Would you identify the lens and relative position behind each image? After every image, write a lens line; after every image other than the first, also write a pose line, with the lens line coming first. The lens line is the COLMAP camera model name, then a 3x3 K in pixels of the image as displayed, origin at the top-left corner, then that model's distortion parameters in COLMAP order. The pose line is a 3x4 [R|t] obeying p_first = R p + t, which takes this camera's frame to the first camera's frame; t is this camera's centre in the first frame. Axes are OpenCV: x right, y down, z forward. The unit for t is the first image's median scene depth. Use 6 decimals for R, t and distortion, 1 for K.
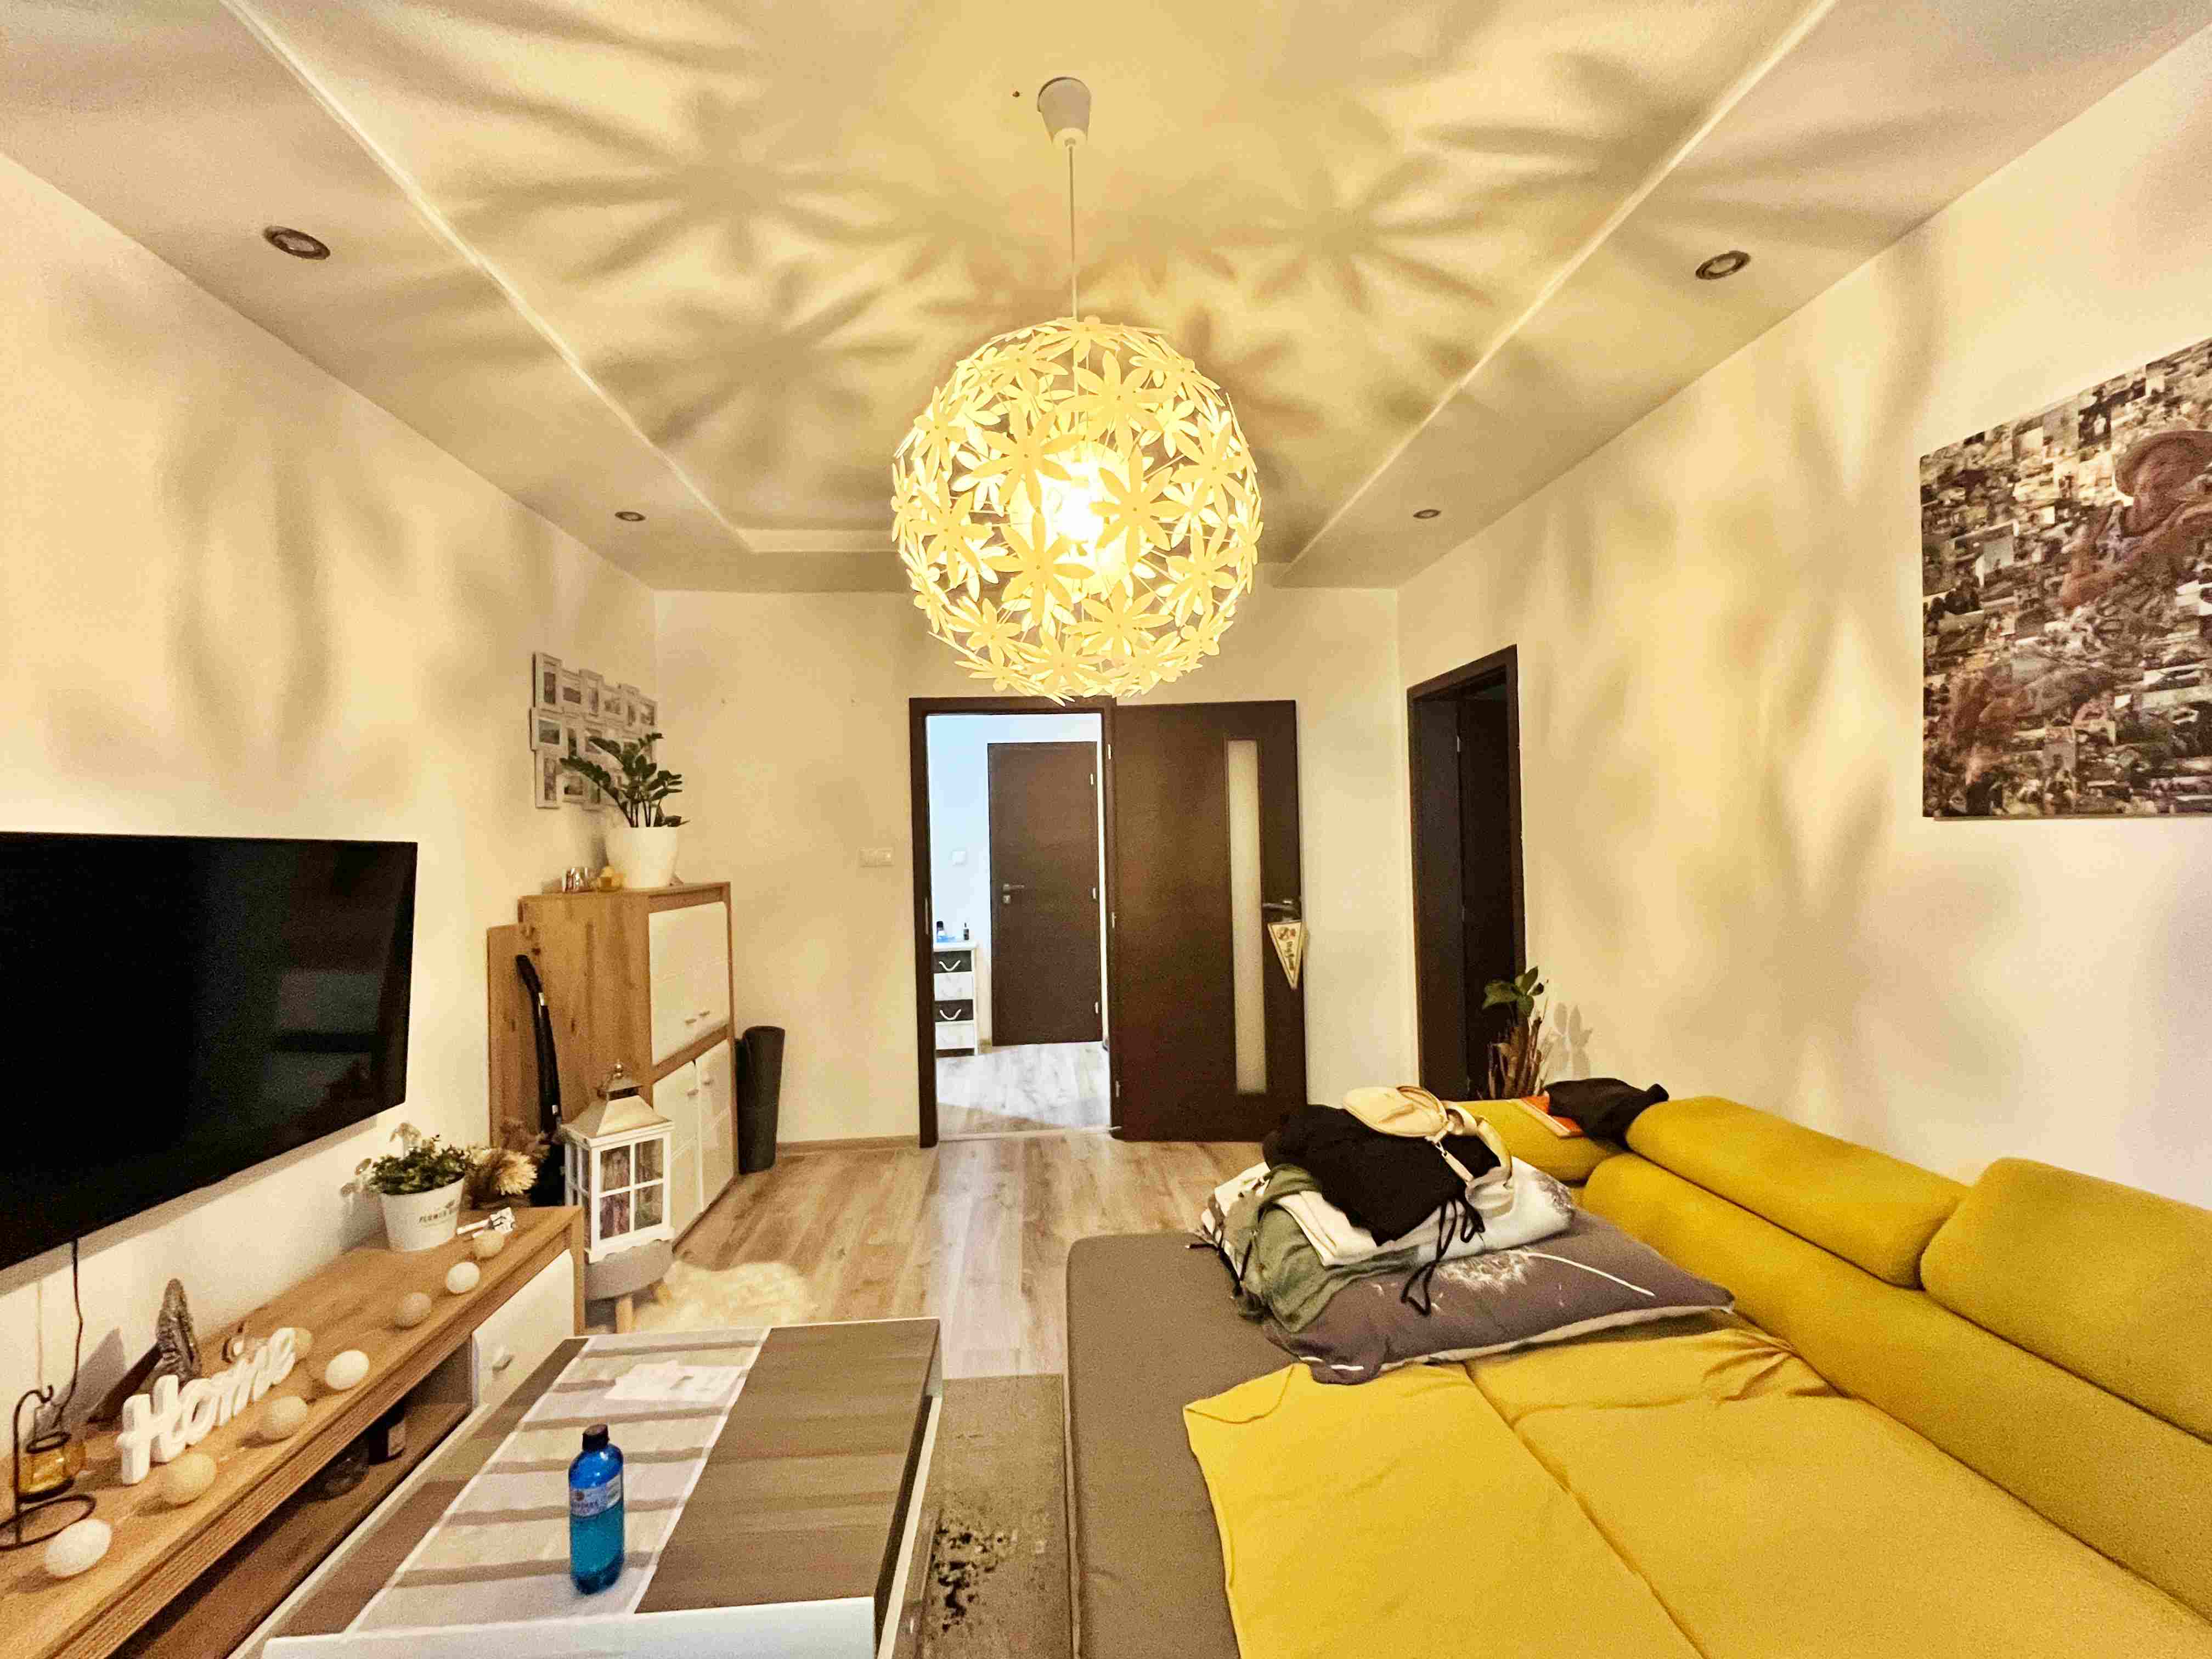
lens RADIAL K [[923.3, 0, 1106.0], [0, 923.3, 829.5], [0, 0, 1]] dist [-0.003101, -0.000235]
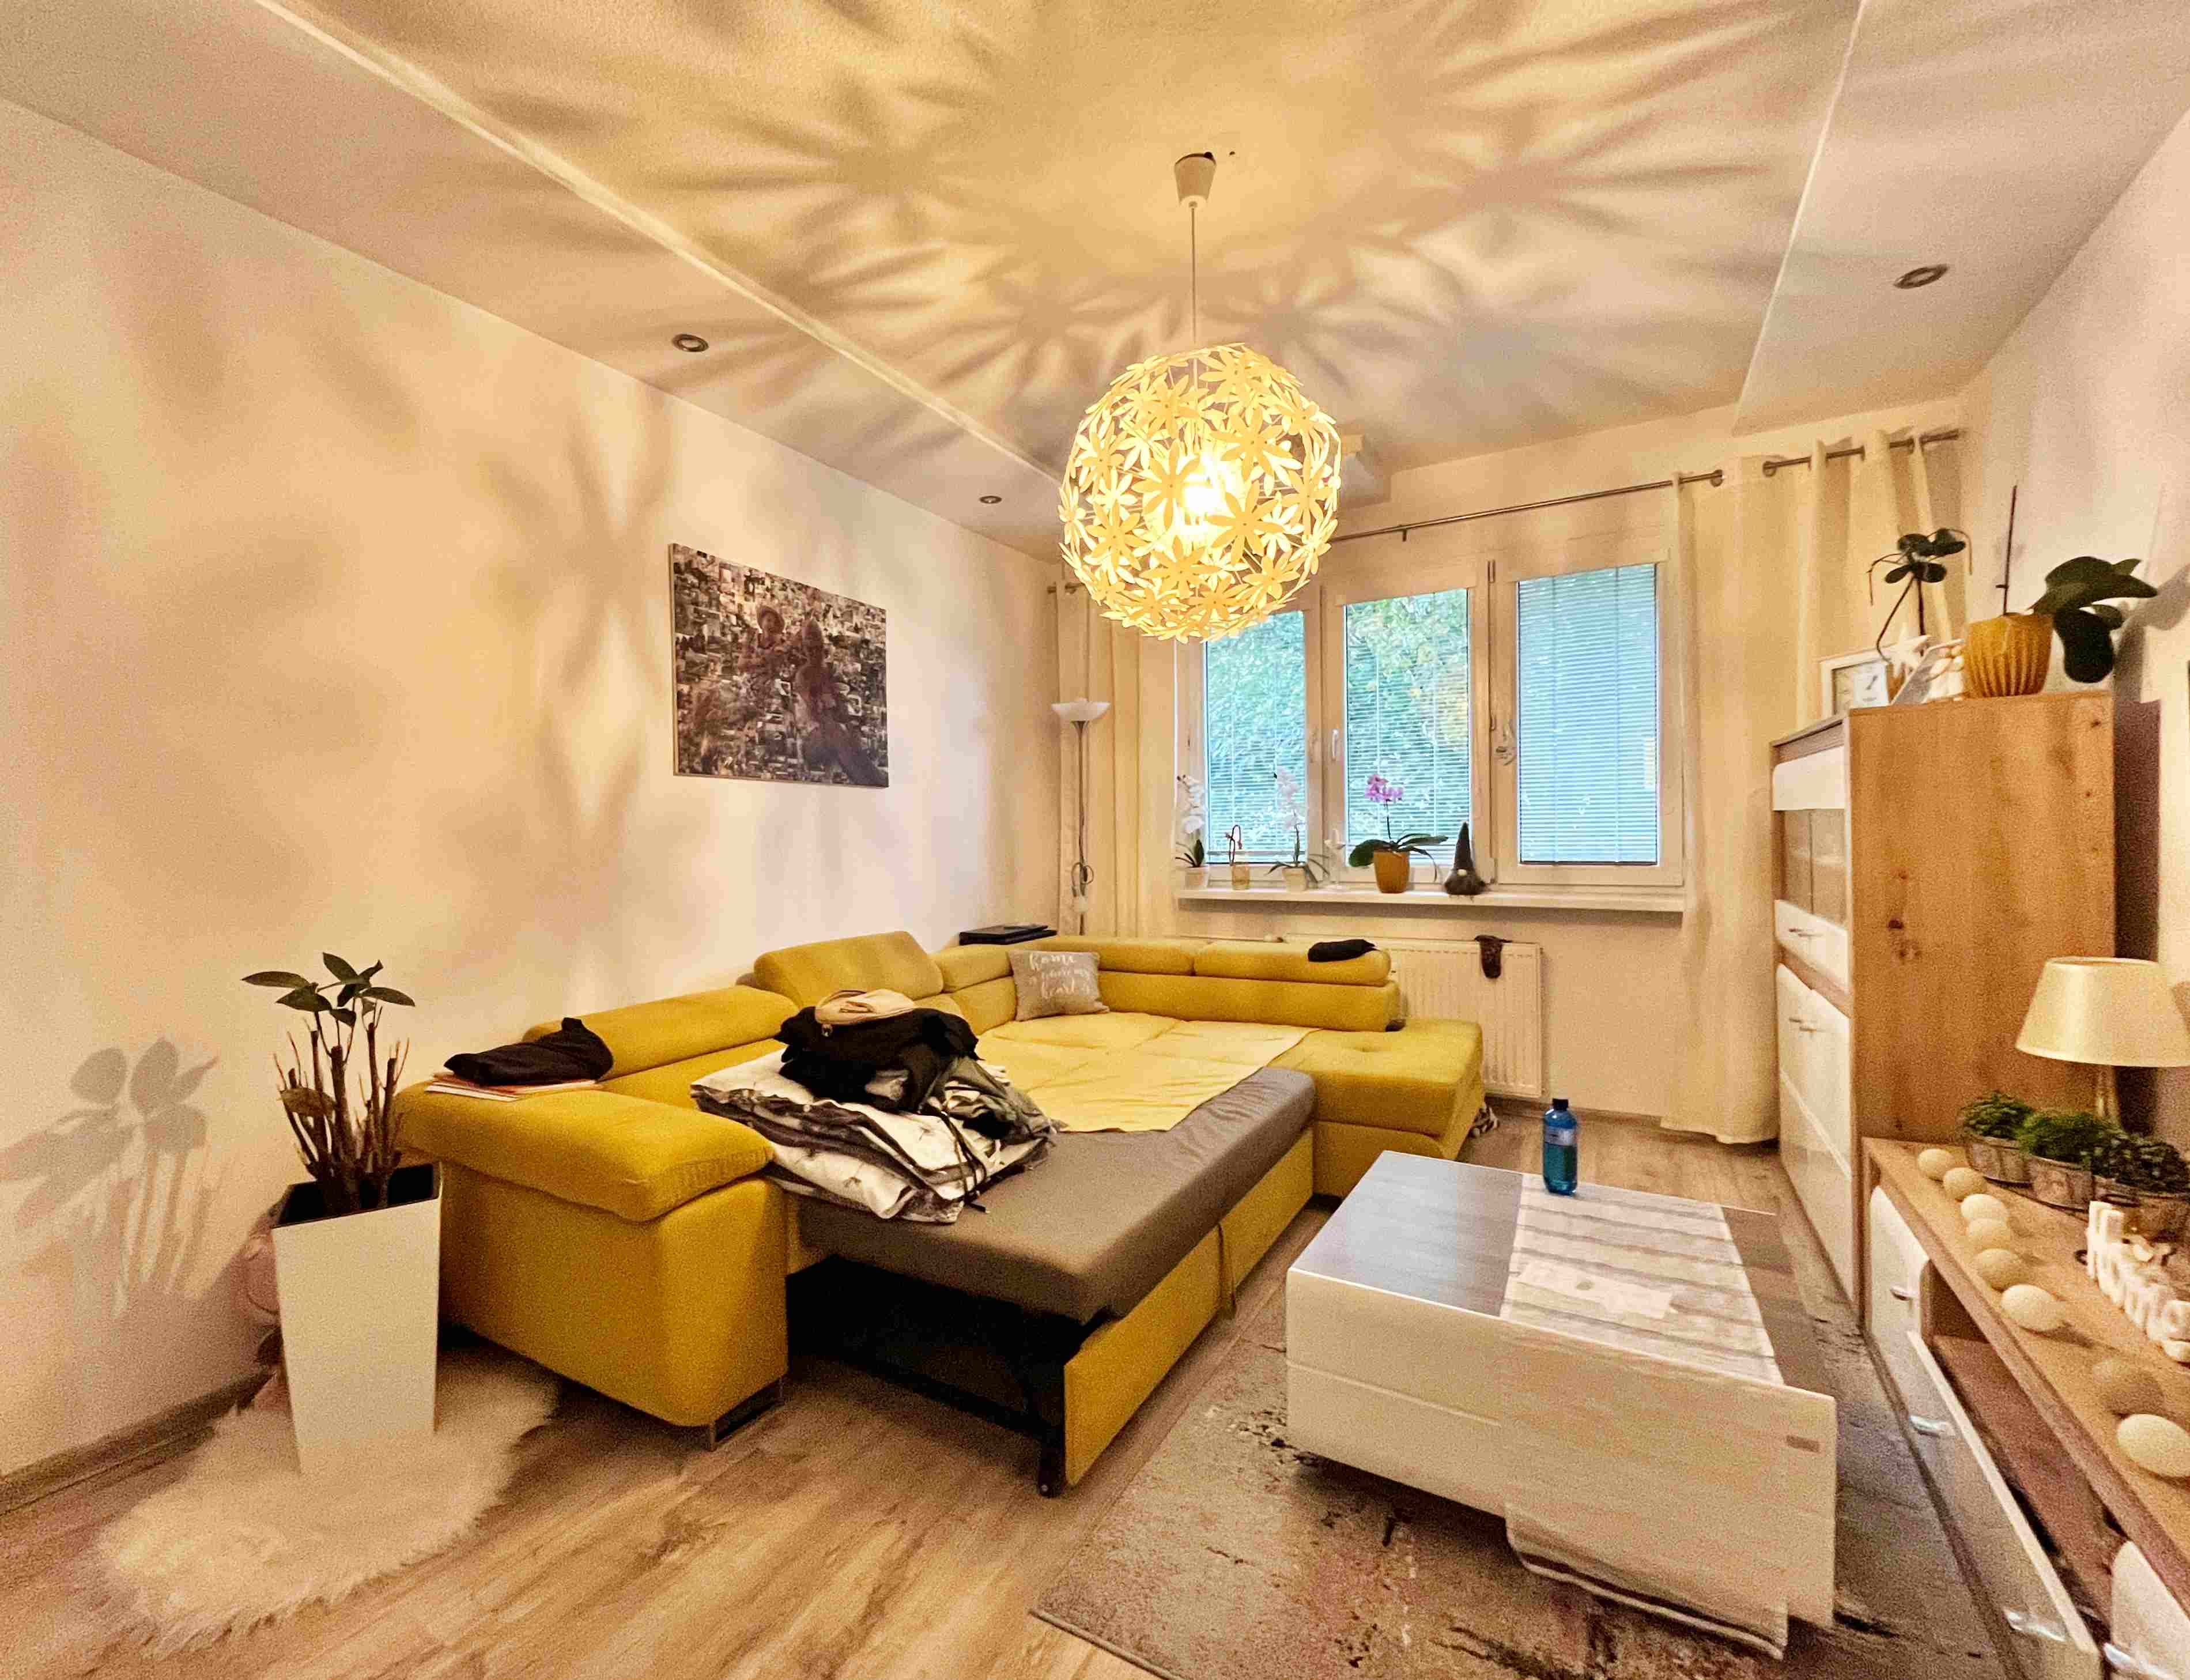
lens RADIAL K [[968.9, 0, 1026.7], [0, 968.9, 859.1], [0, 0, 1]] dist [-0.001565, 0.000105]
pose [[-0.808882, 0.021439, 0.587580, -0.585873], [0.028911, 0.999576, 0.003328, 0.152963], [-0.587259, 0.019680, -0.809160, 2.097682]]
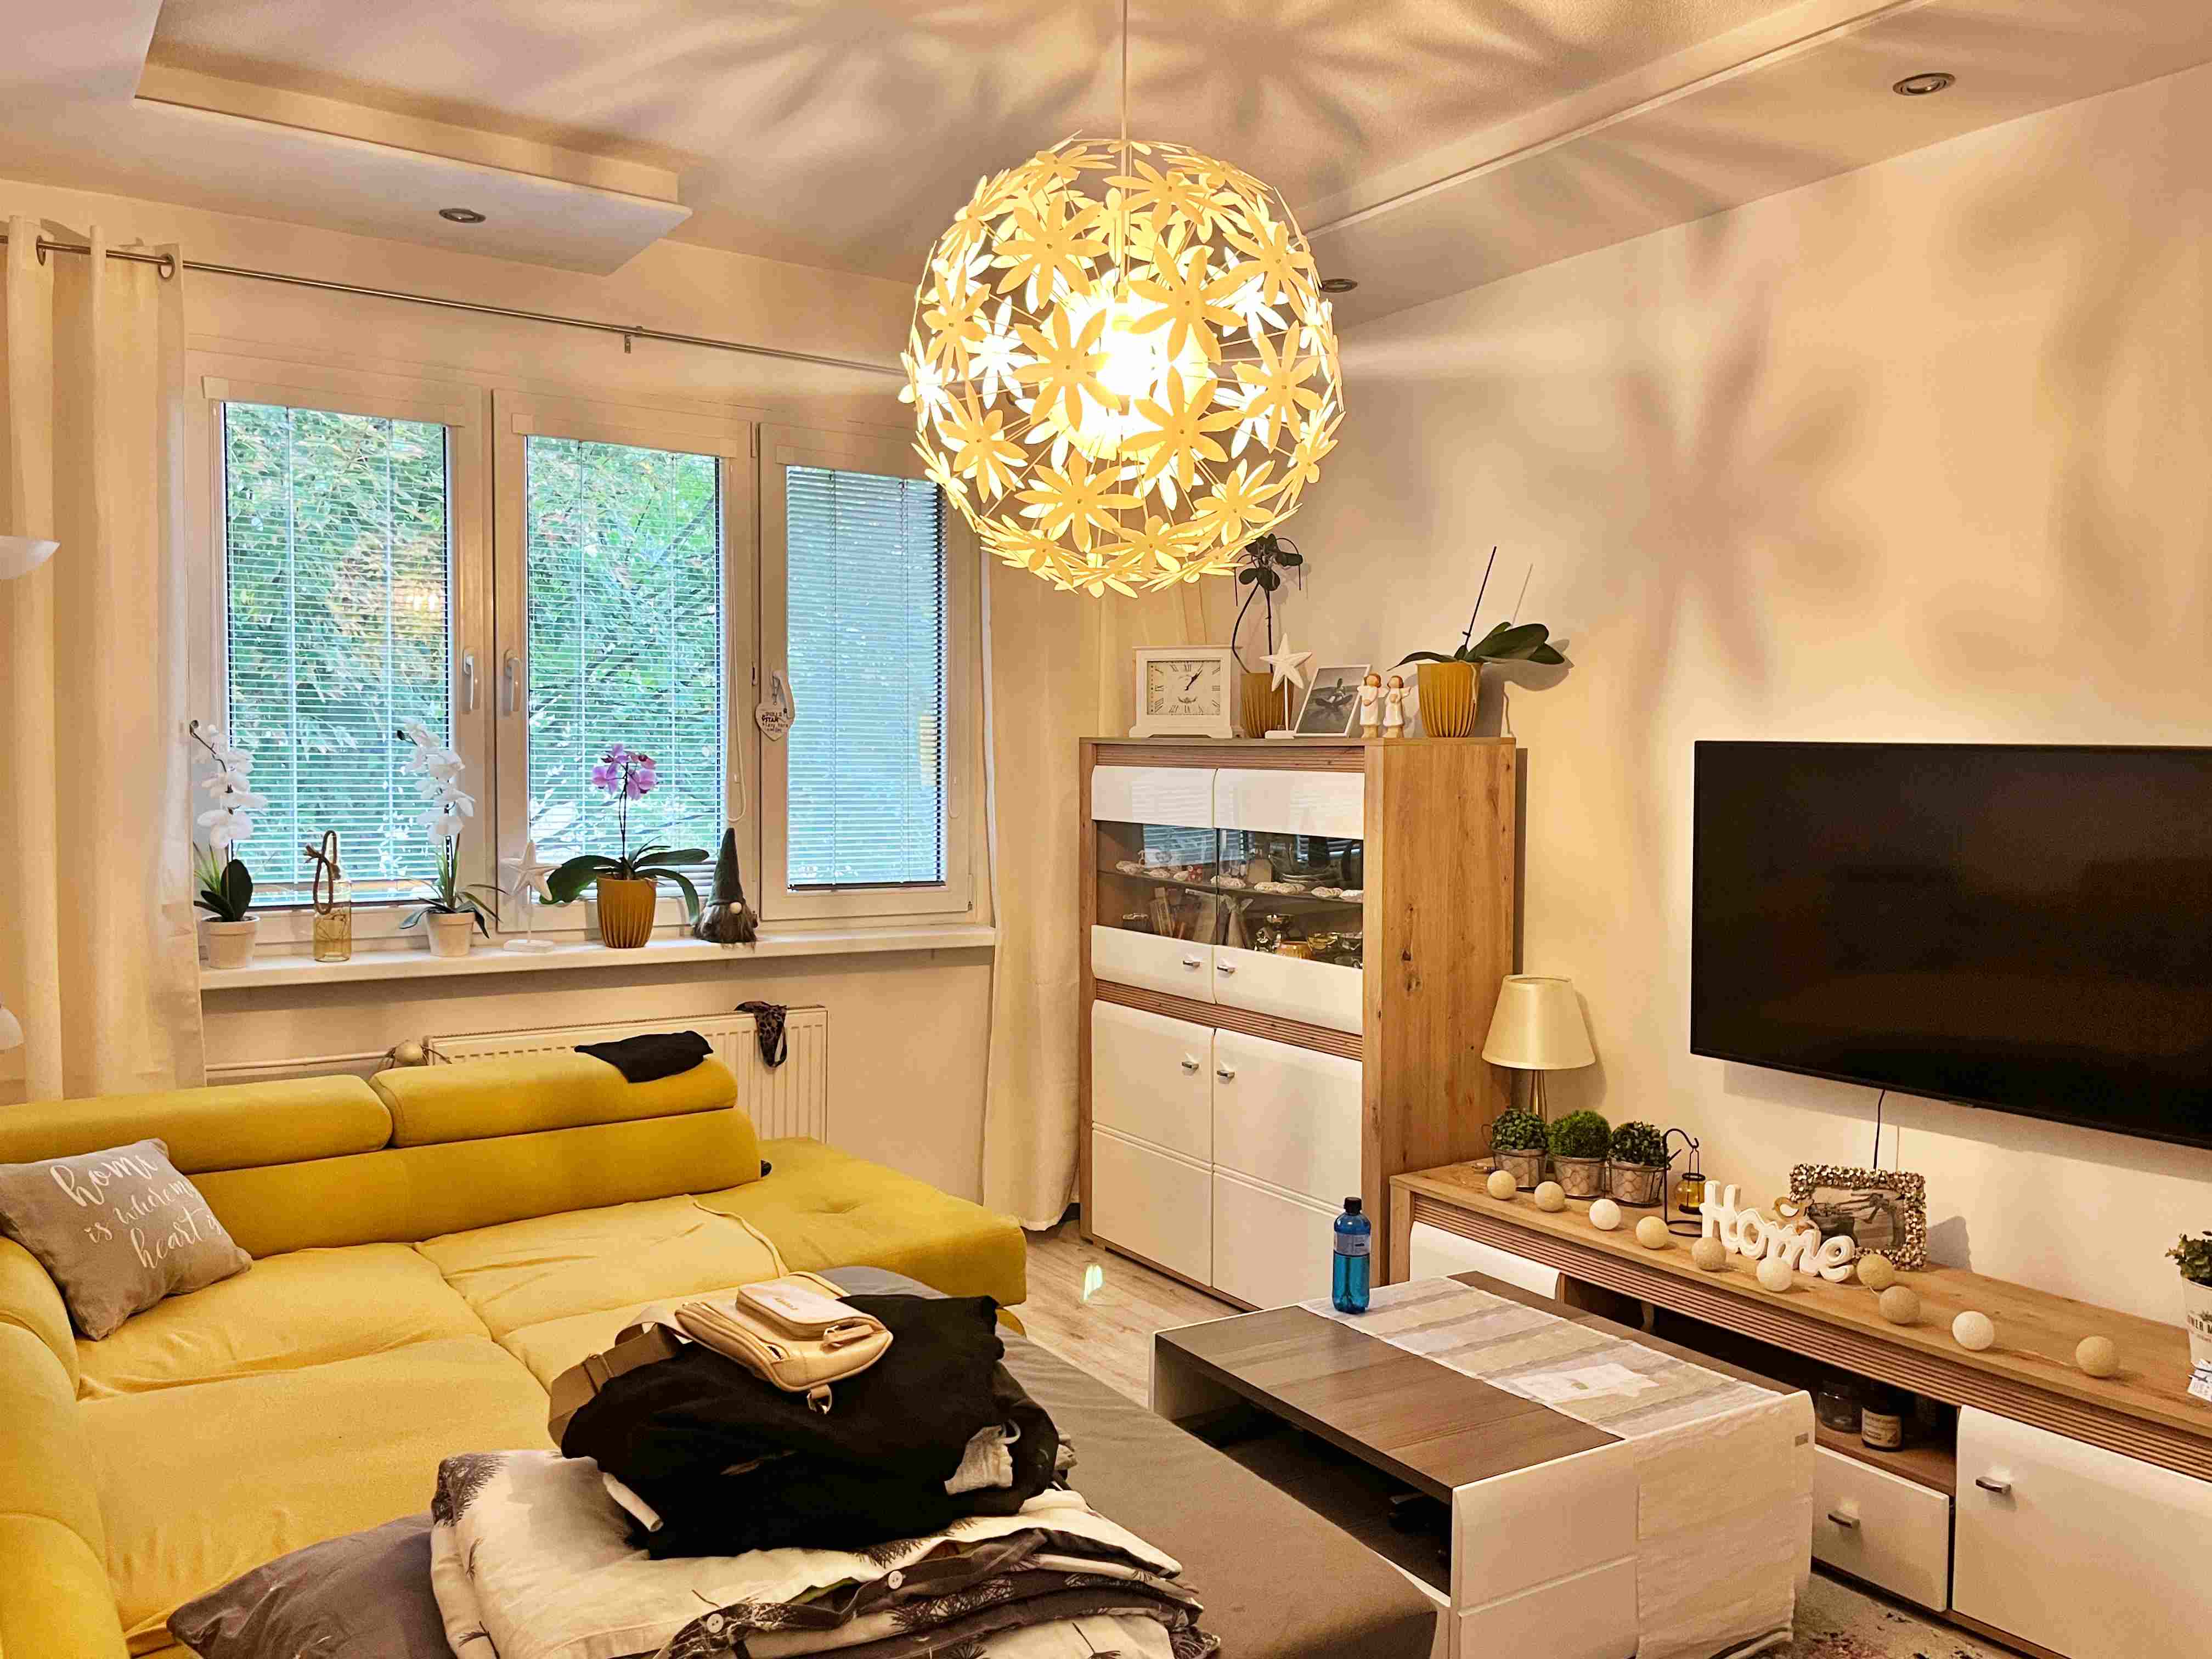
lens RADIAL K [[1713.9, 0, 1106.0], [0, 1713.9, 829.5], [0, 0, 1]] dist [0.072689, -0.086659]
pose [[-0.871210, 0.034035, -0.489730, 0.693124], [0.016034, 0.999034, 0.040906, 0.010232], [0.490649, 0.027786, -0.870914, 2.165256]]
